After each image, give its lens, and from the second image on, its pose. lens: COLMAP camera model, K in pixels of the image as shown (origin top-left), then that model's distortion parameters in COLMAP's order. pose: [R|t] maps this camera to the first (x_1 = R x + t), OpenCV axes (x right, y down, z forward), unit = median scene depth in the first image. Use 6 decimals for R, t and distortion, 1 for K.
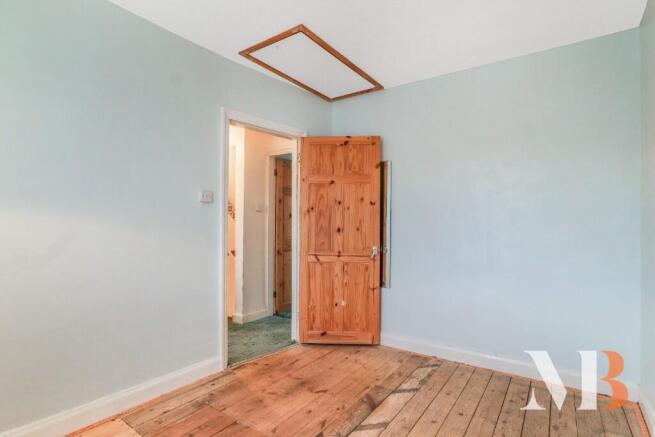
lens RADIAL K [[337.9, 0, 330.5], [0, 337.9, 223.4], [0, 0, 1]] dist [-0.043191, 0.011348]
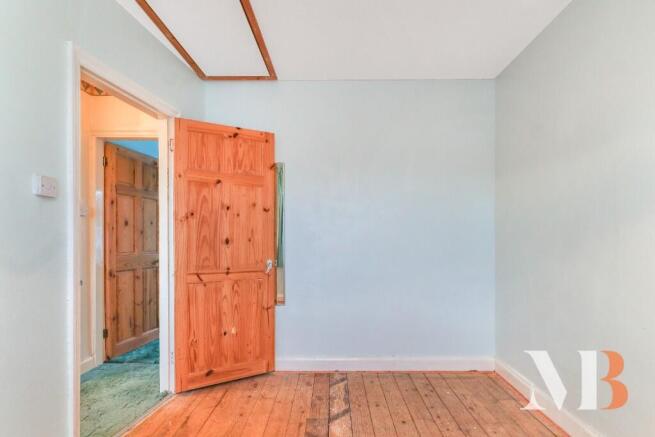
lens RADIAL K [[342.3, 0, 336.8], [0, 342.3, 236.5], [0, 0, 1]] dist [-0.009996, 0.000284]
pose [[0.818718, -0.006695, 0.574157, -0.231595], [0.002791, 0.999967, 0.007680, 0.002455], [-0.574190, -0.004685, 0.818709, 0.174460]]
